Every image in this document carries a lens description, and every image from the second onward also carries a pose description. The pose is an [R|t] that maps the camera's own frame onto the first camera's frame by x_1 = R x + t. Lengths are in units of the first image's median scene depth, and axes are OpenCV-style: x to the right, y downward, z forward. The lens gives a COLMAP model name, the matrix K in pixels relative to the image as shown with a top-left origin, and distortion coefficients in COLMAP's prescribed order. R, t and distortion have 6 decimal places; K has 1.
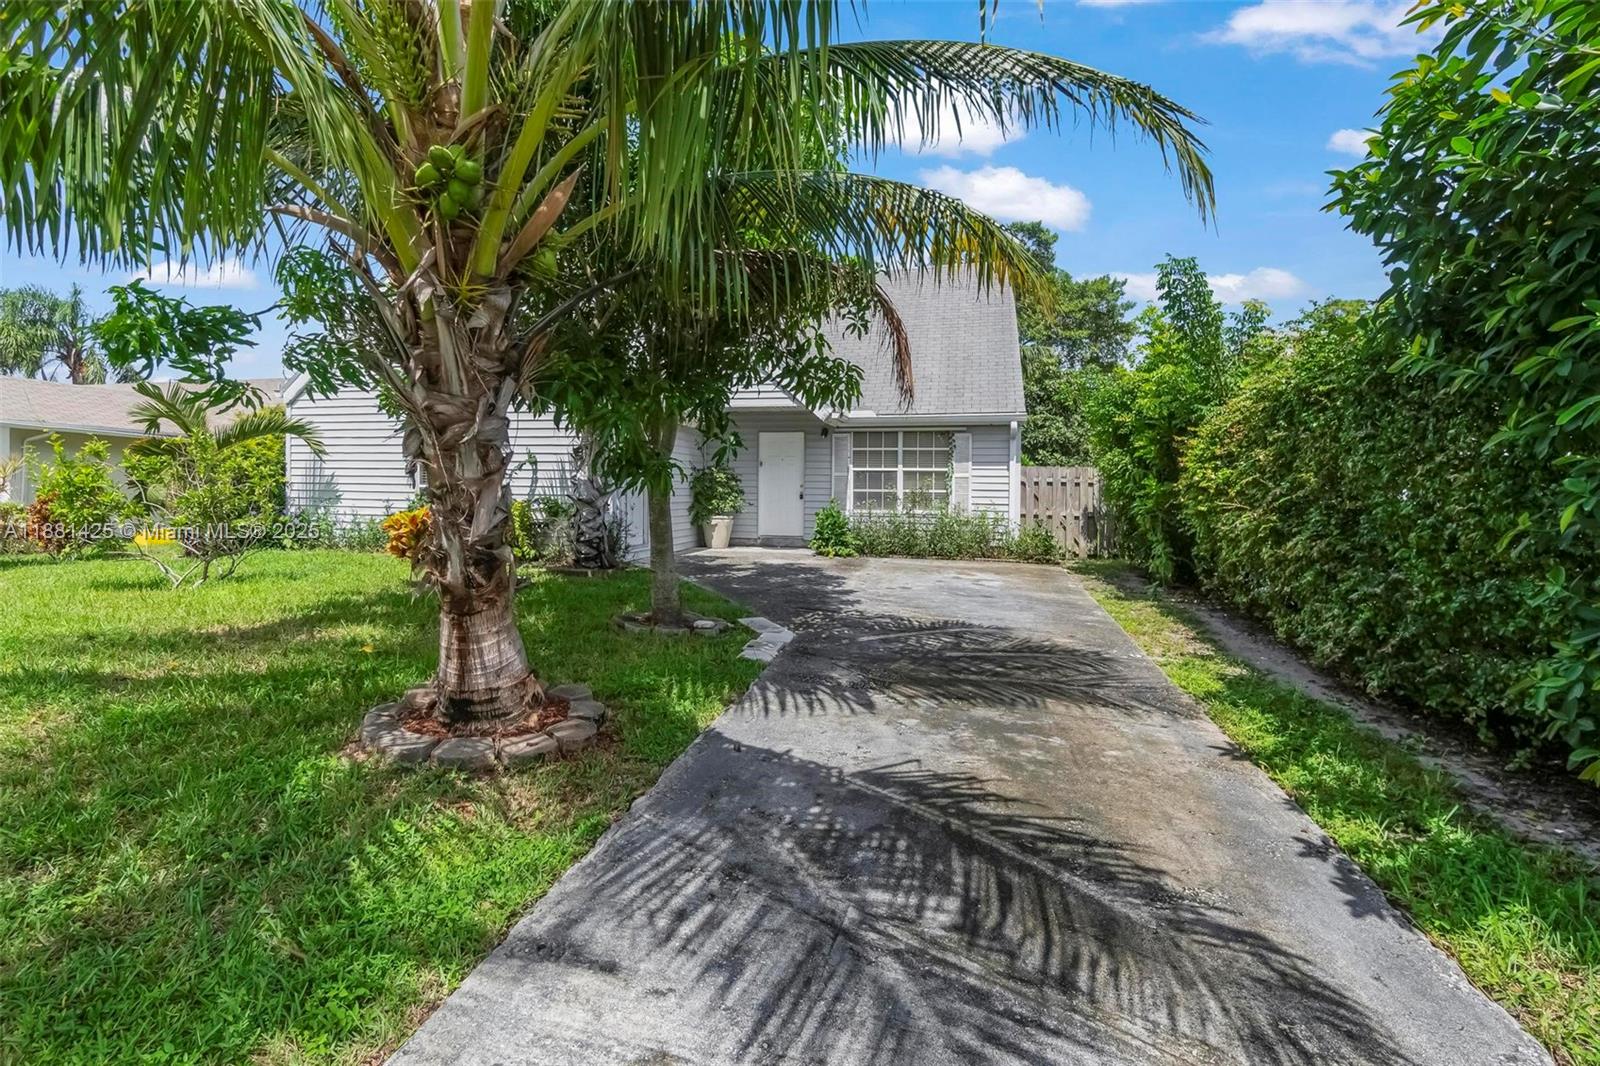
lens RADIAL K [[730.7, 0, 789.2], [0, 730.7, 520.7], [0, 0, 1]] dist [-0.010742, 0.000185]
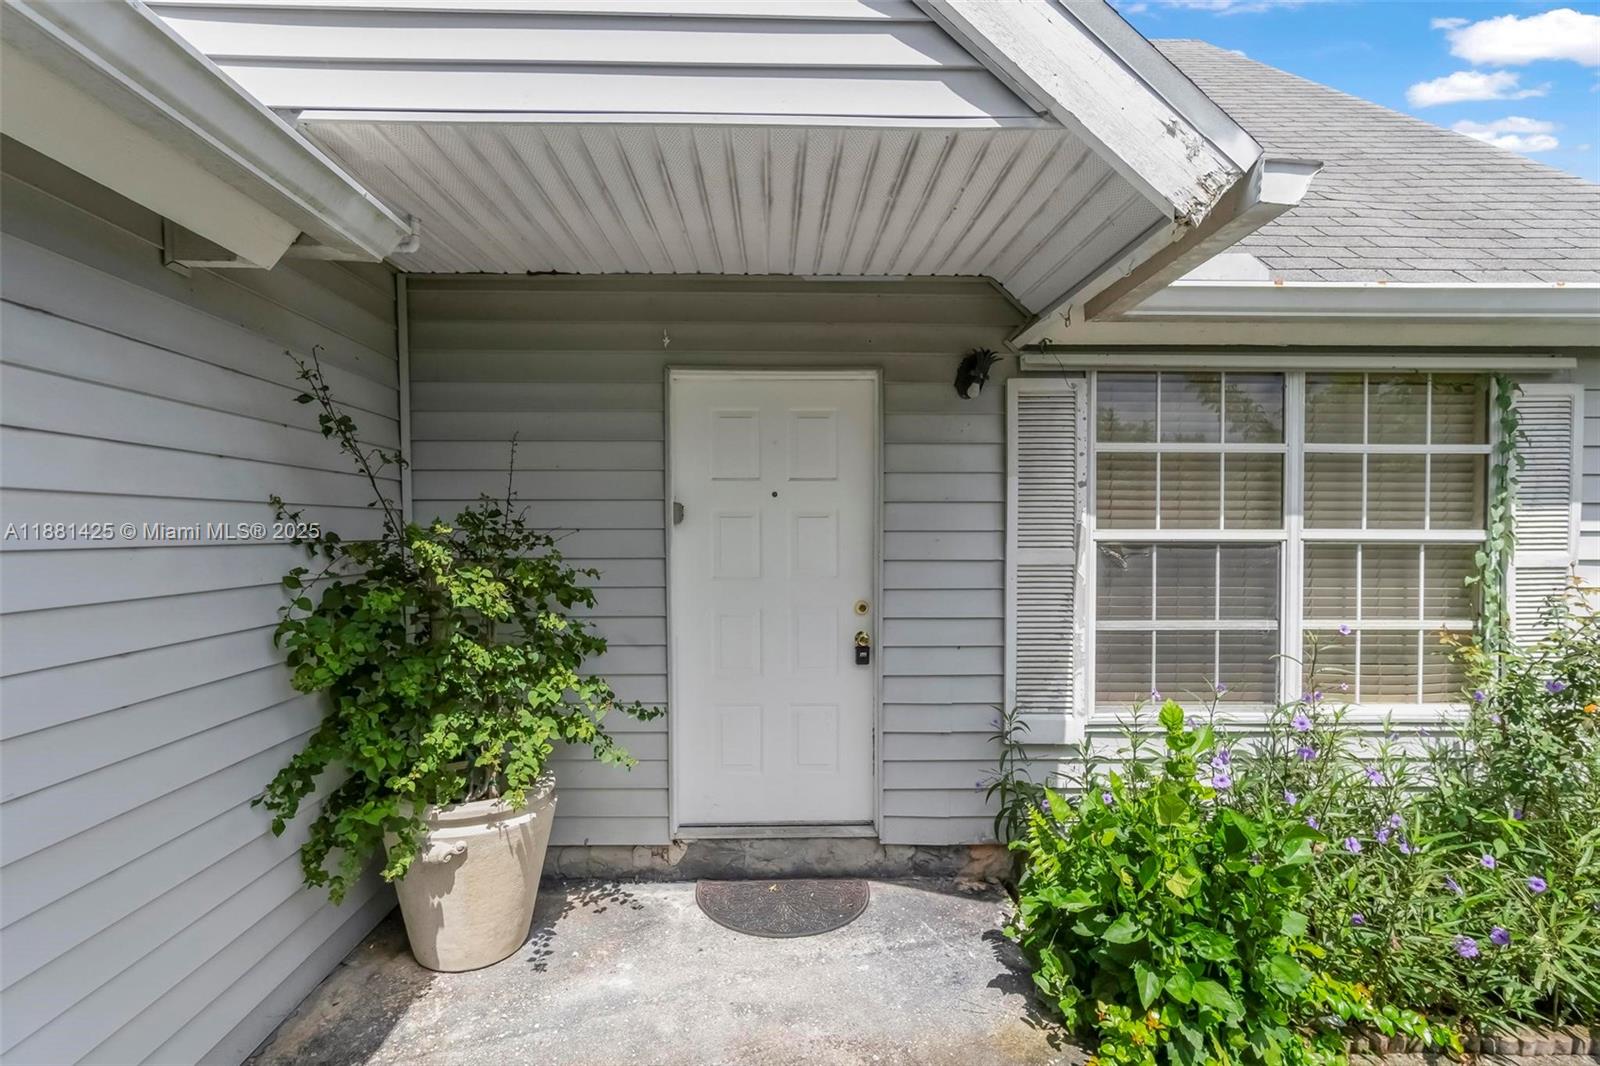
lens RADIAL K [[704.7, 0, 778.9], [0, 704.7, 537.6], [0, 0, 1]] dist [-0.000576, -0.000150]
pose [[0.968717, -0.011221, 0.247913, -0.068402], [0.020087, 0.999245, -0.033262, -0.067181], [-0.247353, 0.037201, 0.968211, 0.845576]]
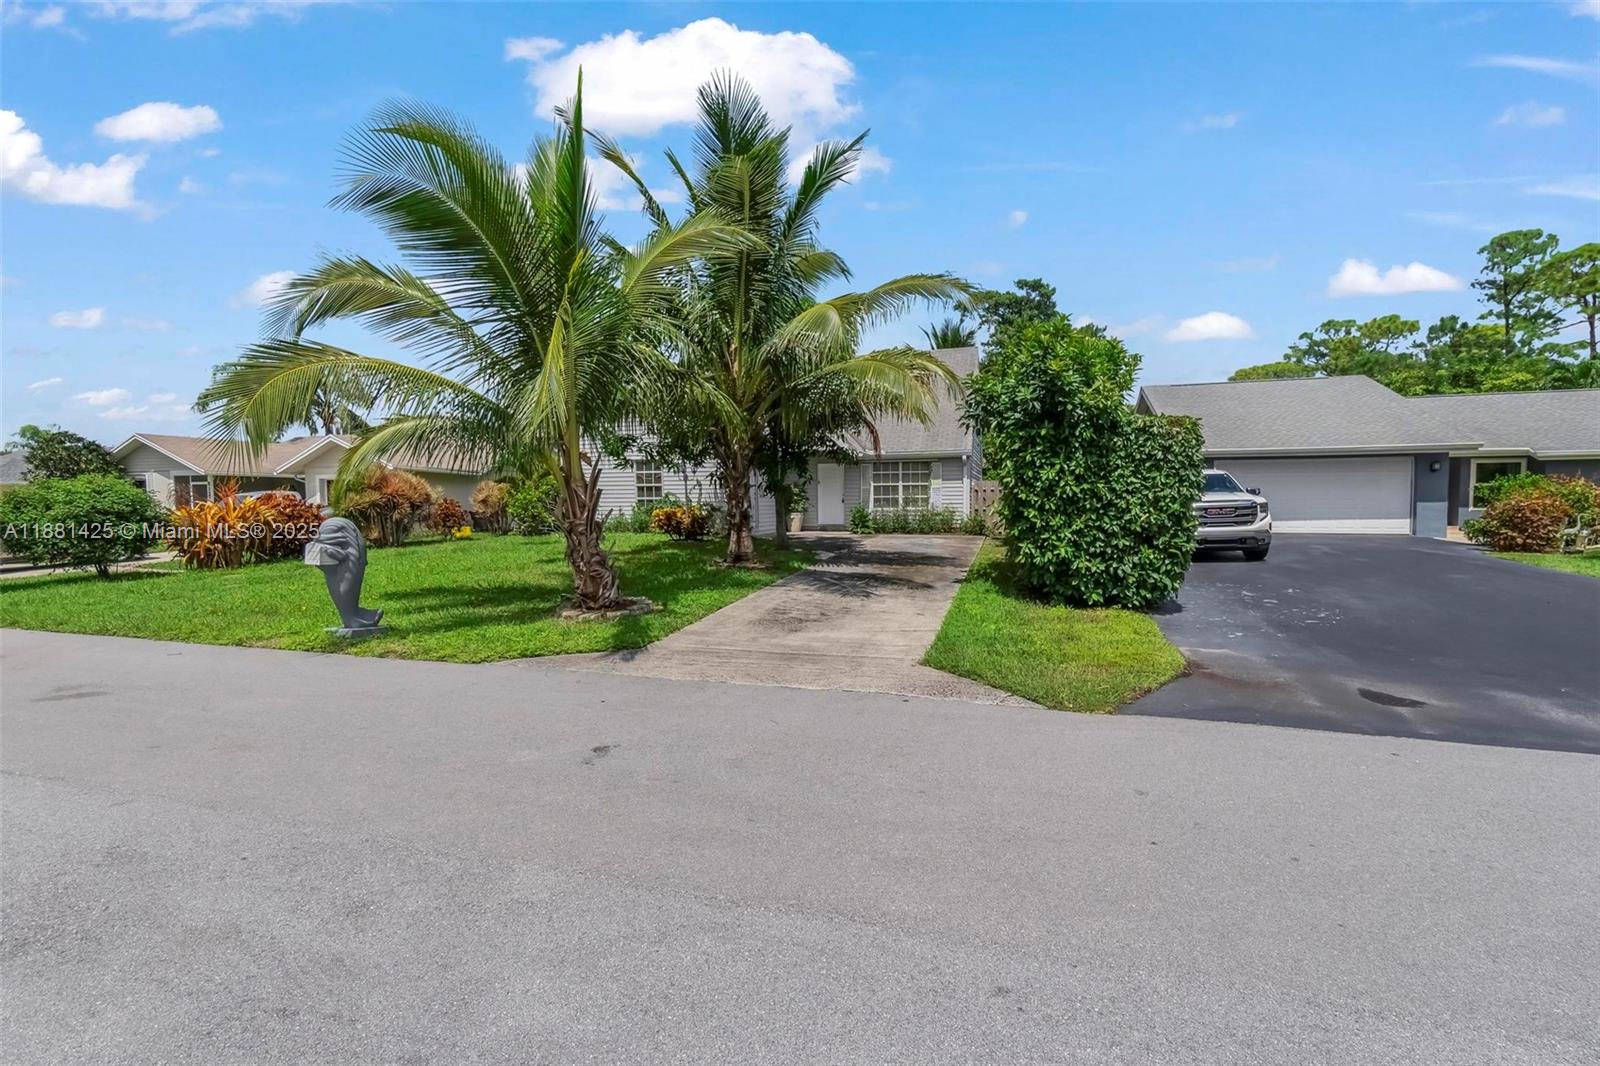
lens RADIAL K [[683.3, 0, 797.0], [0, 683.3, 500.6], [0, 0, 1]] dist [0.000544, 0.000097]
pose [[0.997486, -0.017636, -0.068636, 0.020073], [0.014724, 0.998979, -0.042704, 0.034017], [0.069319, 0.041586, 0.996727, -0.628926]]
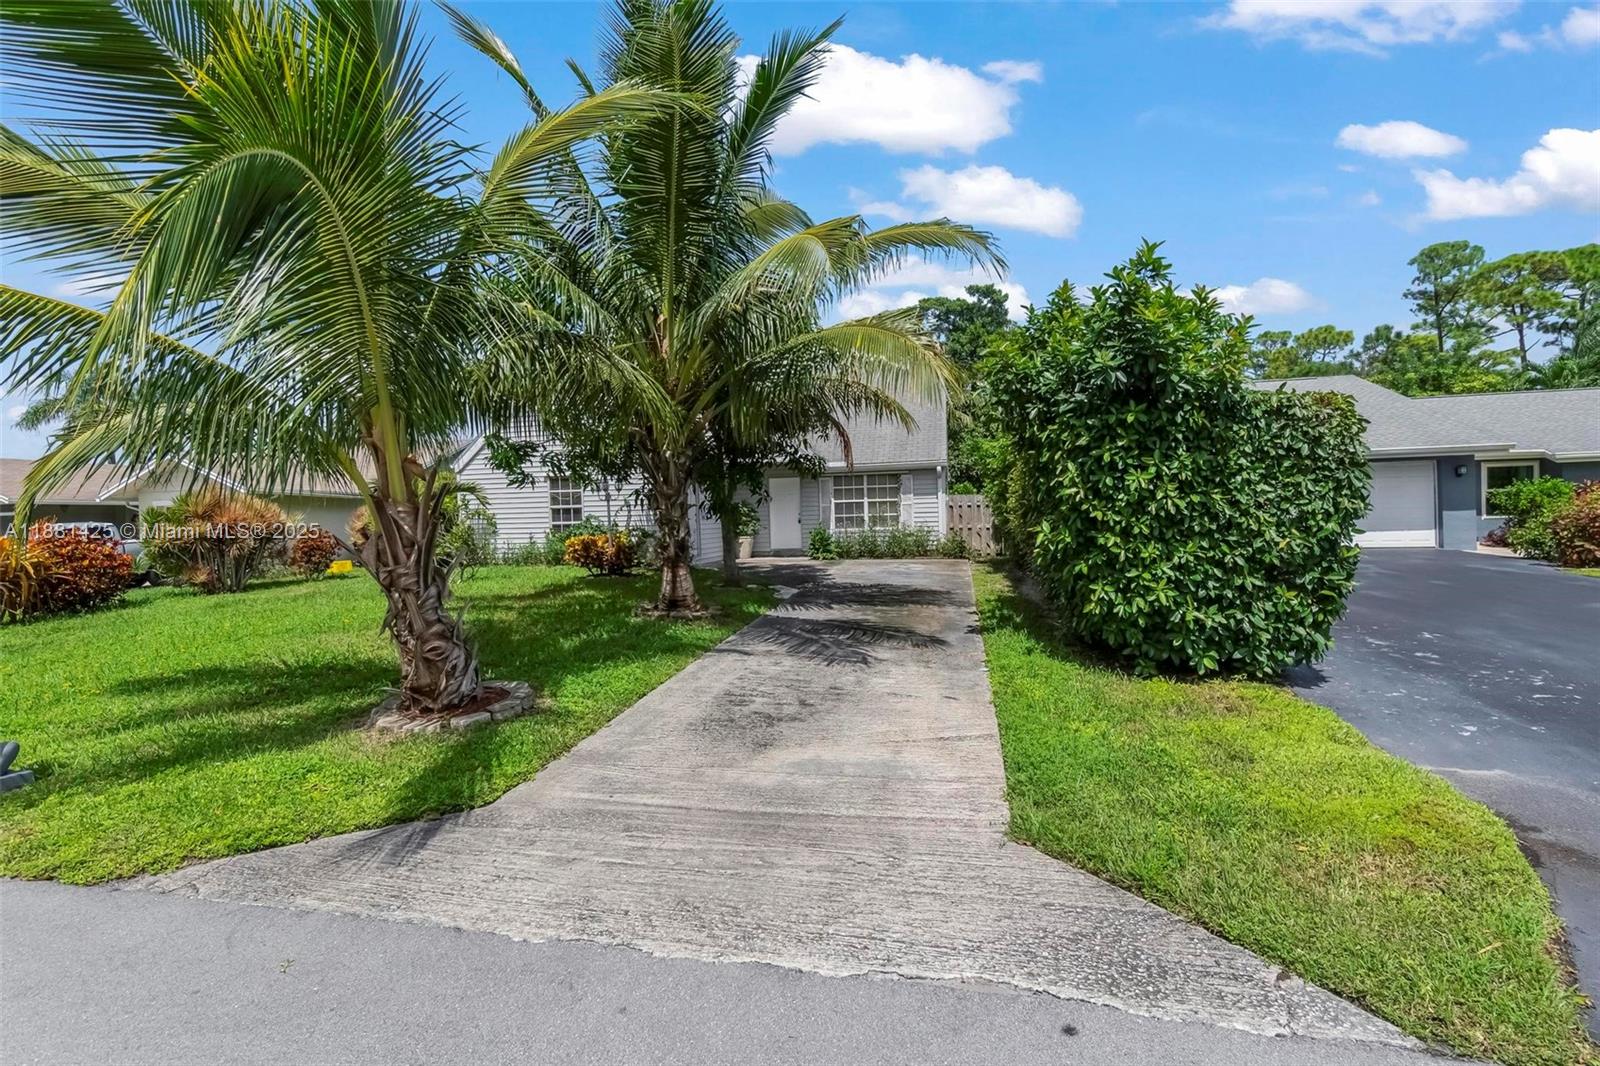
lens RADIAL K [[696.1, 0, 799.2], [0, 696.1, 516.7], [0, 0, 1]] dist [0.000081, 0.000029]
pose [[0.999209, -0.036710, 0.015305, -0.005537], [0.037346, 0.998351, -0.043597, 0.019348], [-0.013679, 0.044134, 0.998932, -0.416251]]
